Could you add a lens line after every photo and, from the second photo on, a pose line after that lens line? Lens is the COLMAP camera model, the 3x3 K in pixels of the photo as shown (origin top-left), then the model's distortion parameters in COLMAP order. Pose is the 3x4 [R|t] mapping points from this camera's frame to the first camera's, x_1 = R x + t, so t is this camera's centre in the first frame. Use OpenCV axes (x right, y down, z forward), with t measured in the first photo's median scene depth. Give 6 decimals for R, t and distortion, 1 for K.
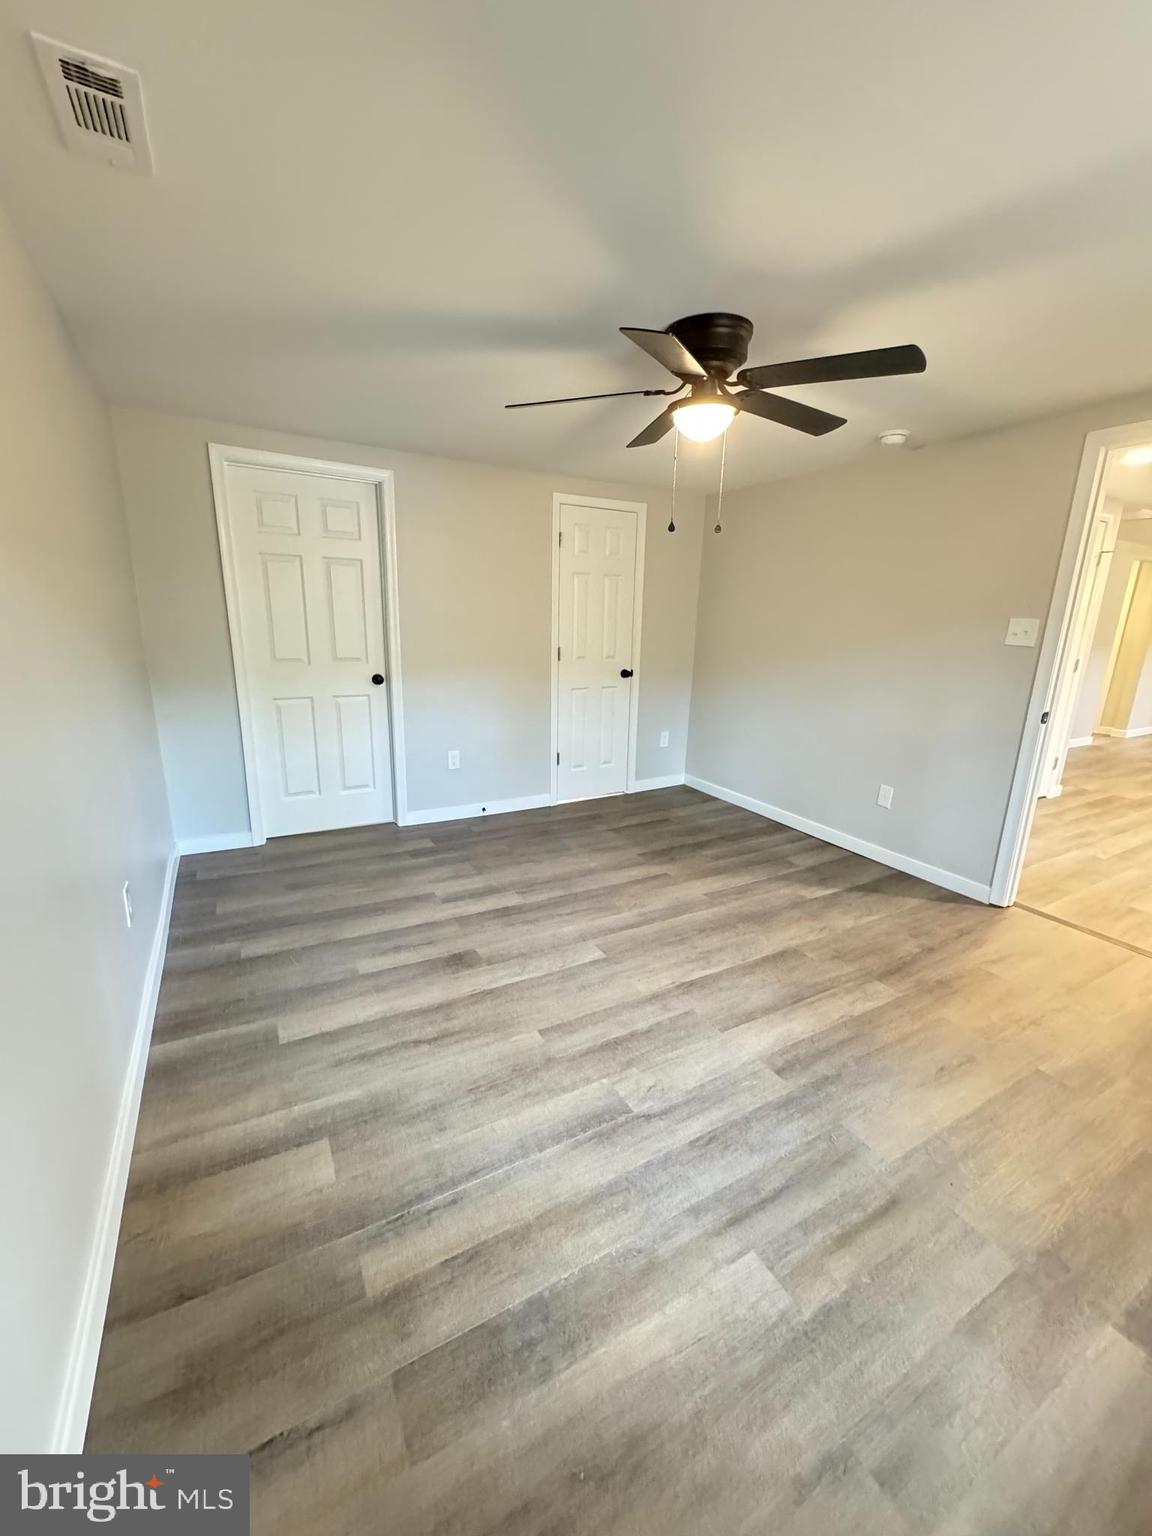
lens RADIAL K [[613.1, 0, 579.8], [0, 613.1, 768.3], [0, 0, 1]] dist [0.000235, 0.000019]
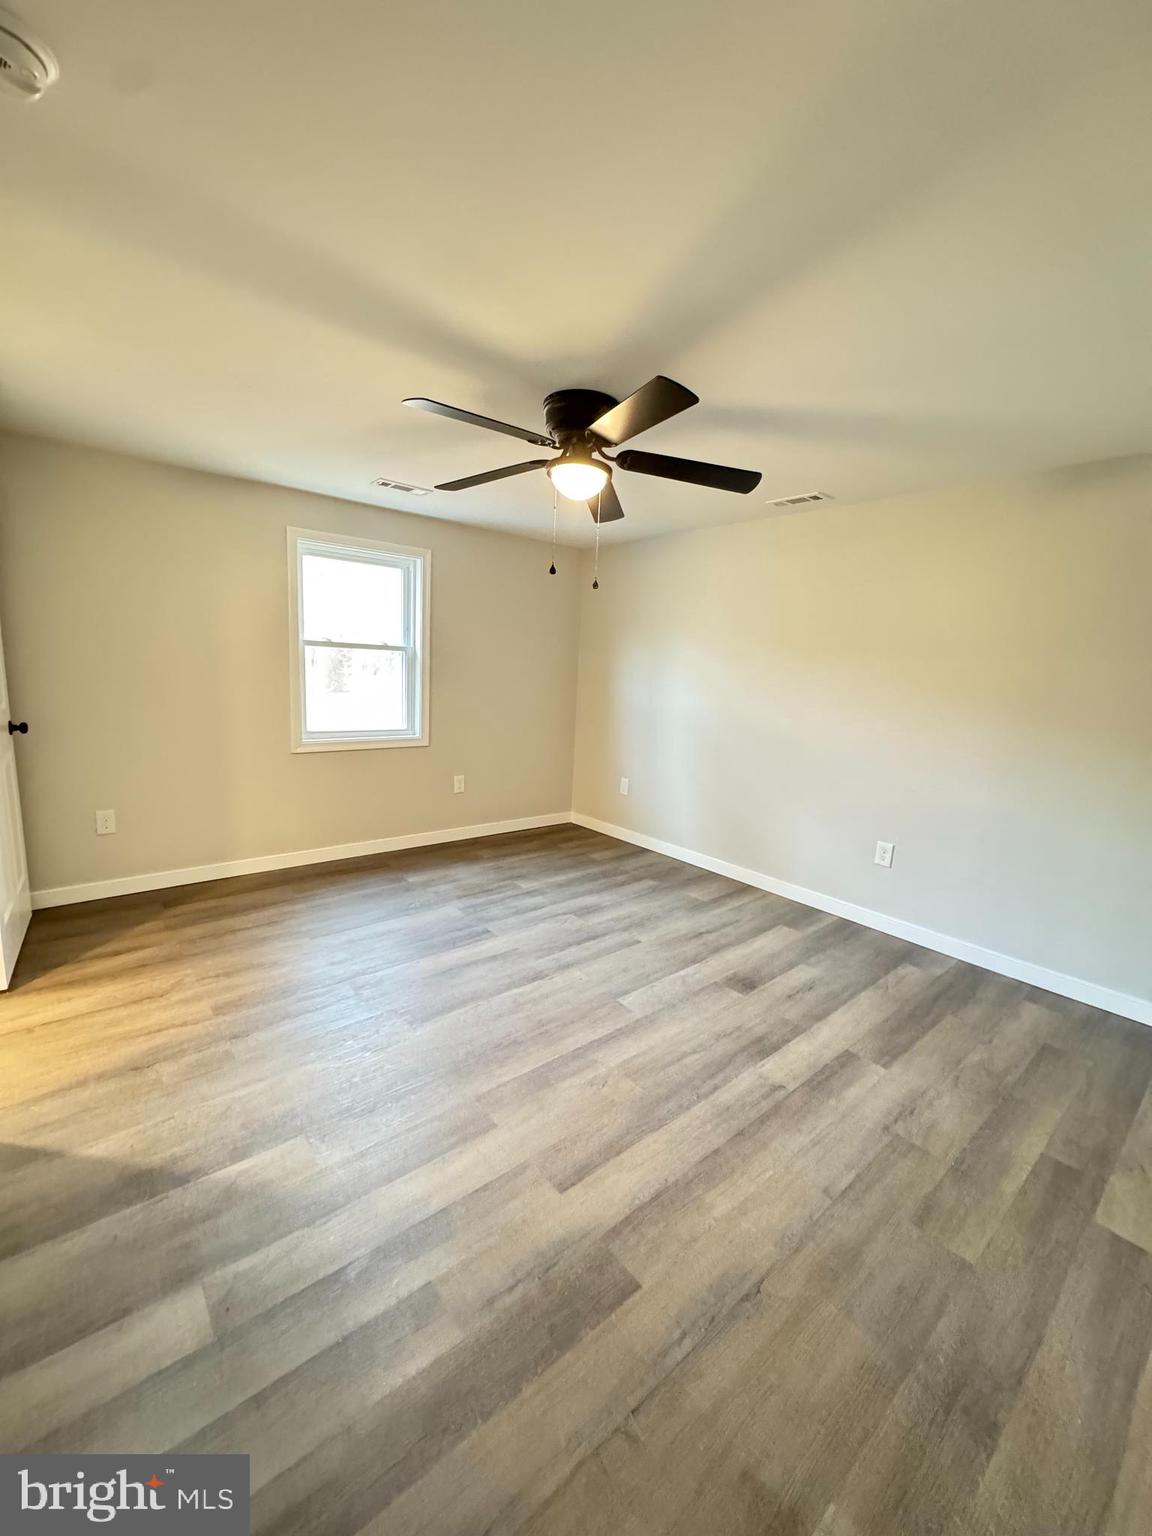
lens RADIAL K [[613.1, 0, 579.8], [0, 613.1, 768.3], [0, 0, 1]] dist [0.000235, 0.000019]
pose [[-0.980156, -0.043172, -0.193470, 0.311757], [-0.117476, 0.912648, 0.391501, -0.420953], [0.159668, 0.406460, -0.899609, 1.740271]]
